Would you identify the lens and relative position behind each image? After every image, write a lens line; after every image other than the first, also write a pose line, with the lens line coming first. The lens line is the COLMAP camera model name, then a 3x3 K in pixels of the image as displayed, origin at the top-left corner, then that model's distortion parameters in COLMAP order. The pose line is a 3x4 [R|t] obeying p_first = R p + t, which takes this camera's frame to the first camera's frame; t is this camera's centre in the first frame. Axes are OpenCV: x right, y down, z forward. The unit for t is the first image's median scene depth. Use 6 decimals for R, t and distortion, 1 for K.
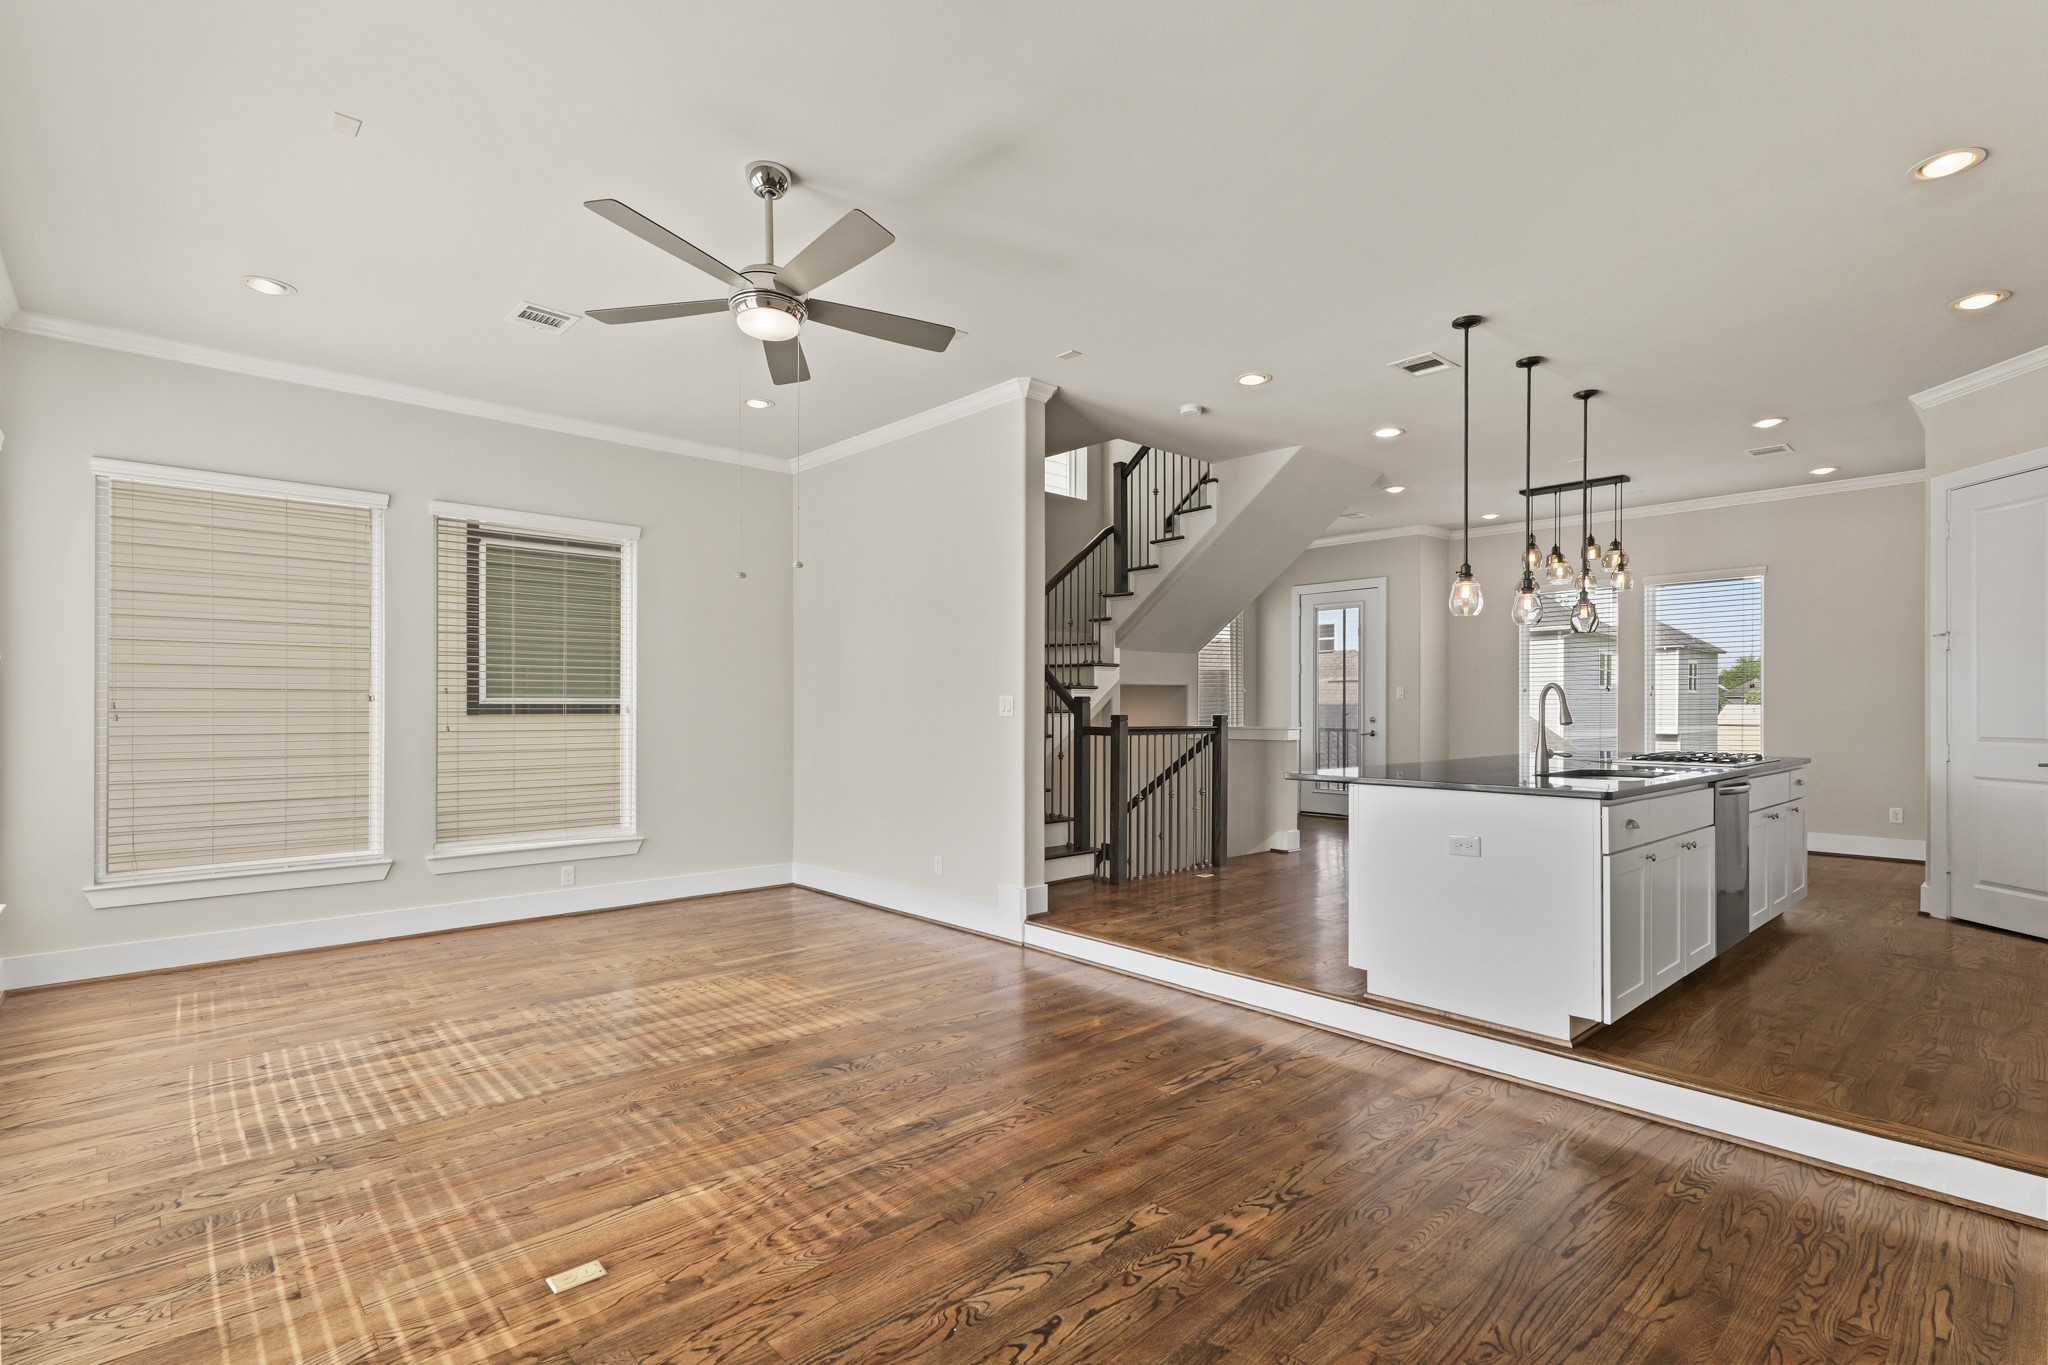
lens RADIAL K [[956.0, 0, 1013.8], [0, 956.0, 707.7], [0, 0, 1]] dist [0.004944, -0.001105]
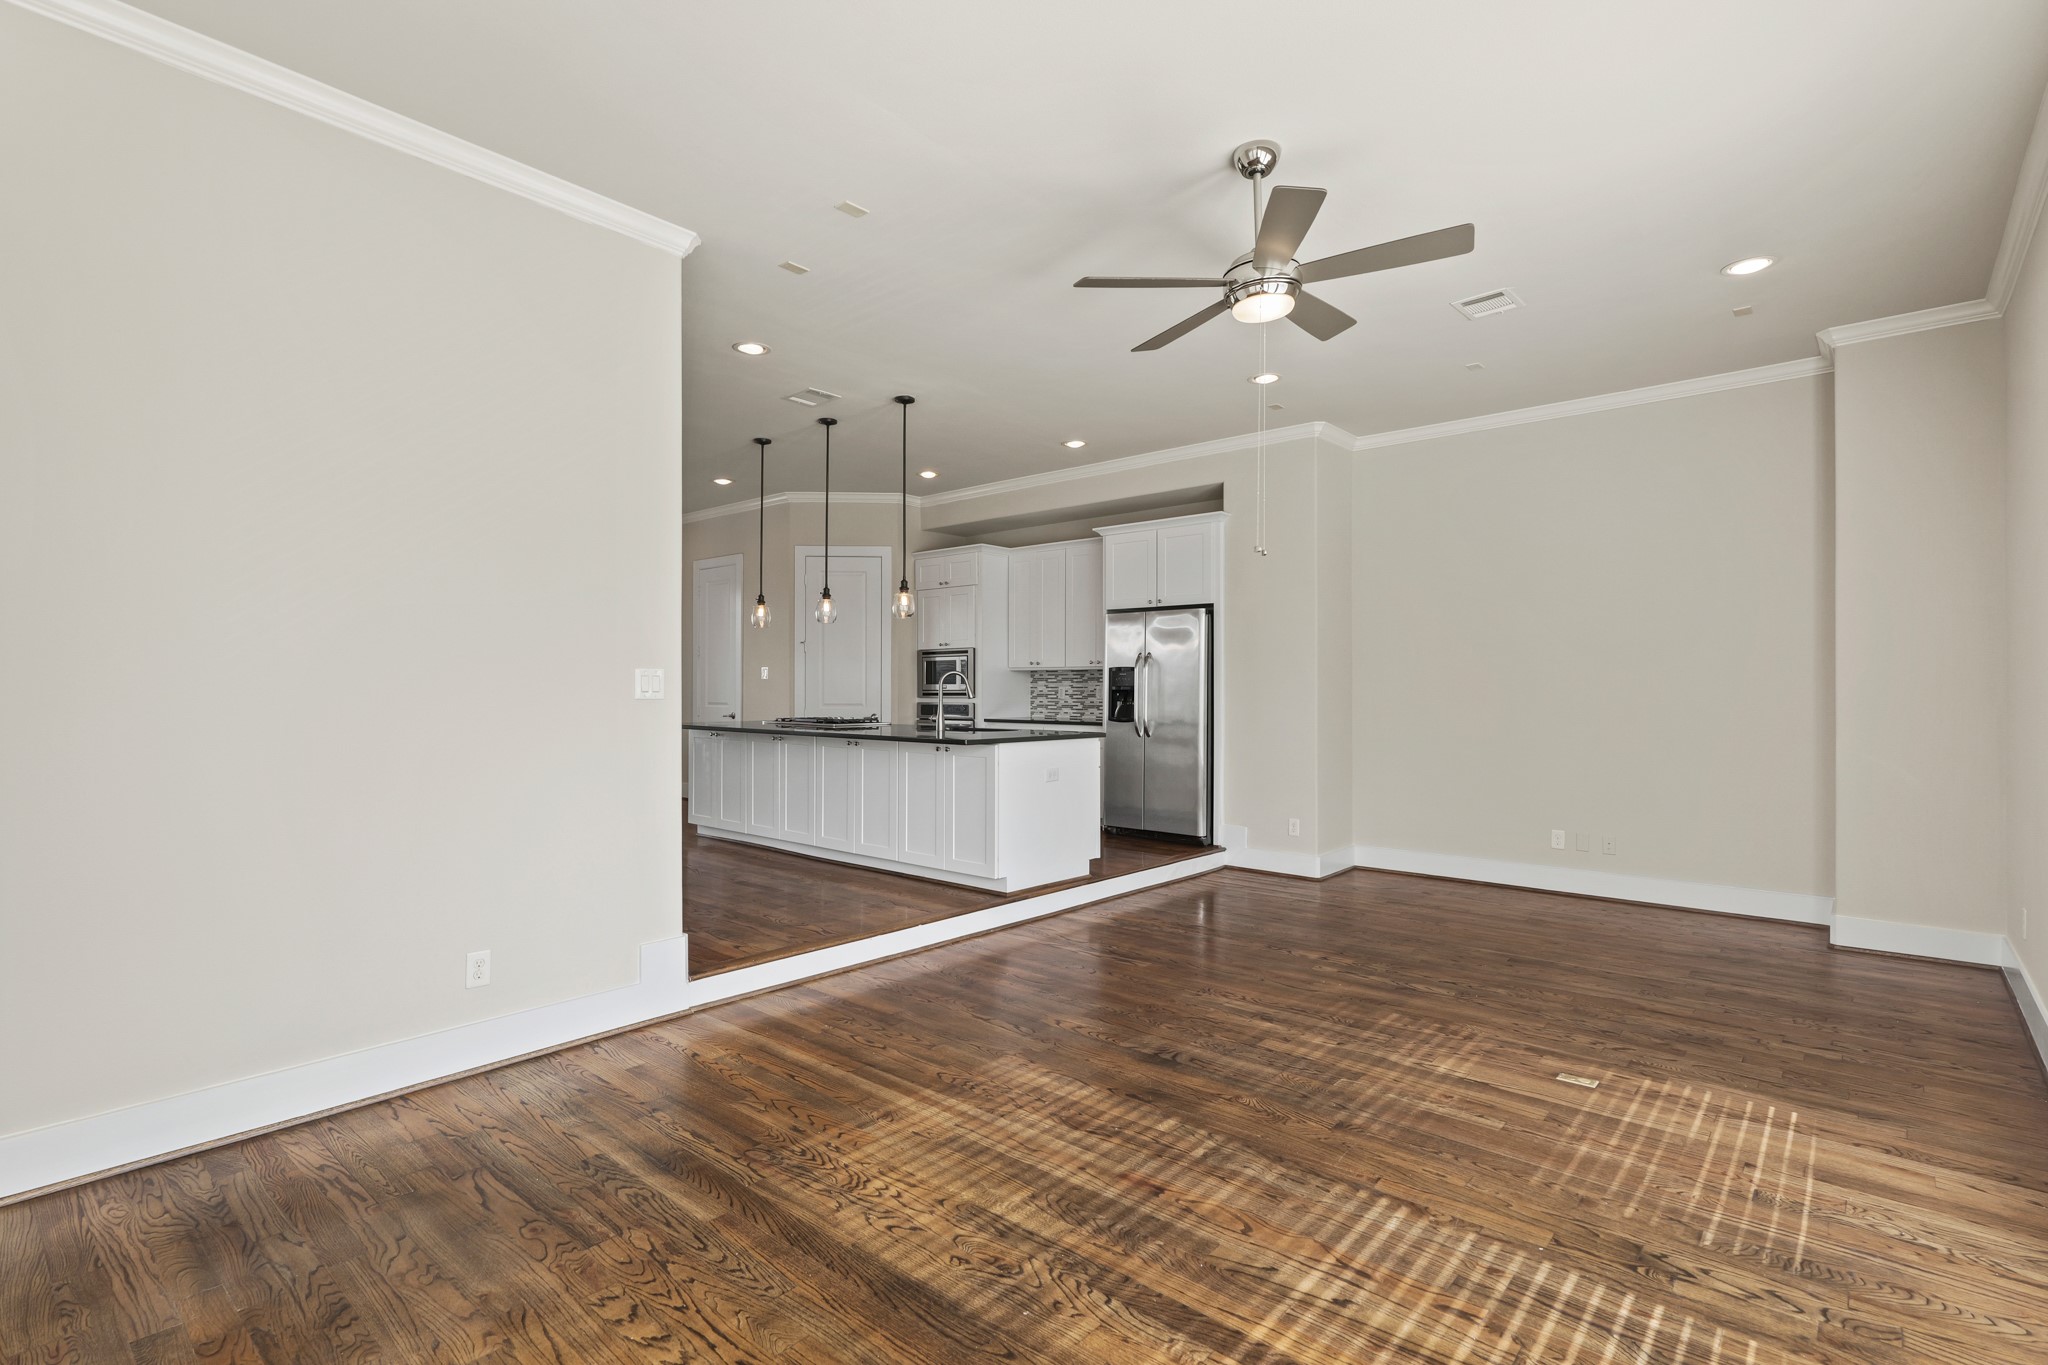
lens RADIAL K [[968.3, 0, 1029.8], [0, 968.3, 680.1], [0, 0, 1]] dist [0.005901, -0.000883]
pose [[-0.116426, 0.006330, 0.993179, -0.972532], [-0.002024, 0.999976, -0.006610, -0.001350], [-0.993197, -0.002779, -0.116410, 1.064574]]
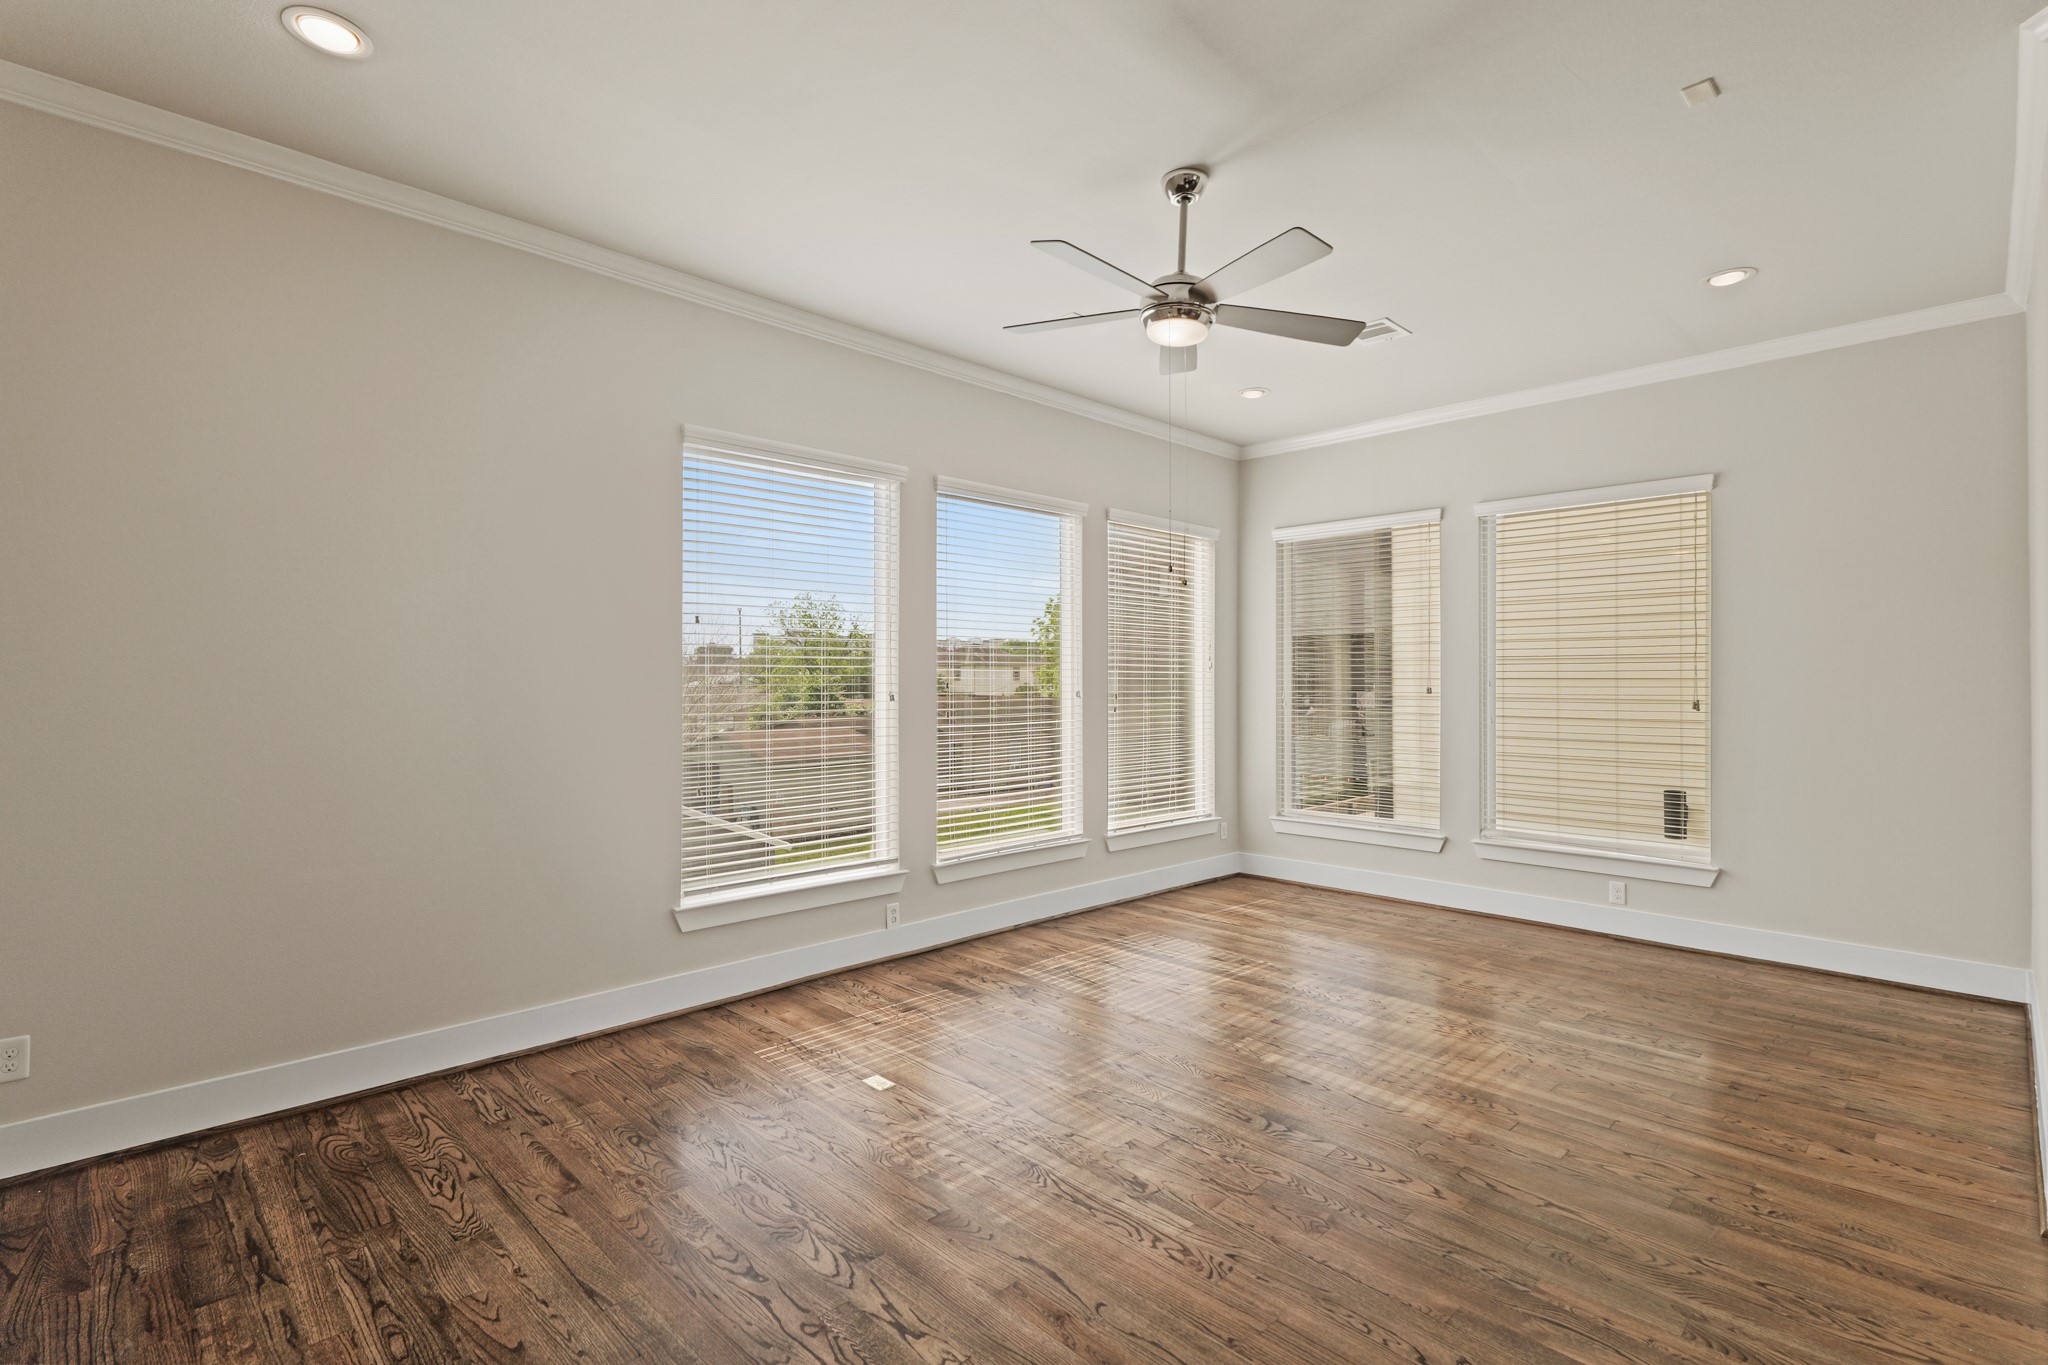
lens RADIAL K [[963.0, 0, 1036.8], [0, 963.0, 683.9], [0, 0, 1]] dist [0.005558, -0.001296]
pose [[0.046333, 0.000916, -0.998926, 0.581903], [-0.001038, 0.999999, 0.000869, -0.024159], [0.998926, 0.000997, 0.046334, 0.628465]]
